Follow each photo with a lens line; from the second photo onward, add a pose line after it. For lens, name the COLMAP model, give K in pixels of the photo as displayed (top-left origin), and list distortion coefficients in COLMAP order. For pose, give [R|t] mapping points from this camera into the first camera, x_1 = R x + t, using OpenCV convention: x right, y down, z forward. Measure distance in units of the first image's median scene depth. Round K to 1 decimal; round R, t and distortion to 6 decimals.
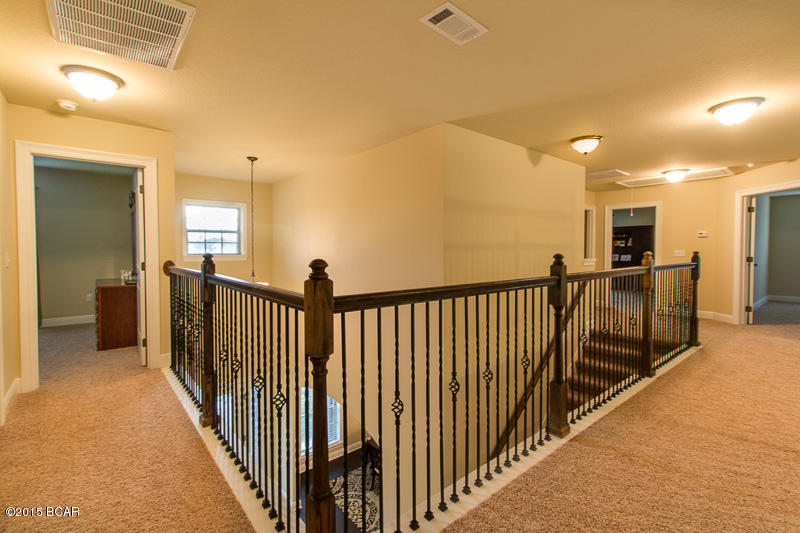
lens RADIAL K [[367.3, 0, 398.0], [0, 367.3, 257.7], [0, 0, 1]] dist [0.001010, 0.000043]
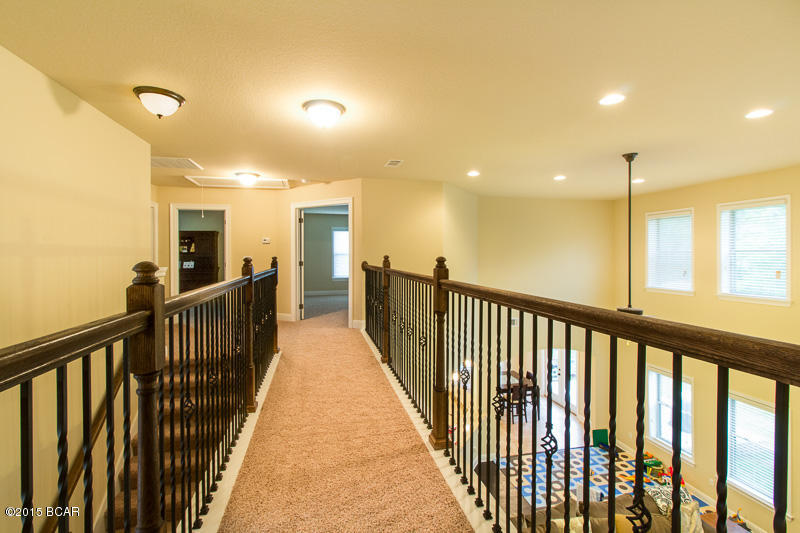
lens RADIAL K [[367.3, 0, 398.0], [0, 367.3, 257.7], [0, 0, 1]] dist [0.001010, 0.000043]
pose [[0.455896, -0.008571, 0.889992, 0.077219], [0.024742, 0.999689, -0.003046, -0.003103], [-0.889689, 0.023409, 0.455967, 0.232372]]
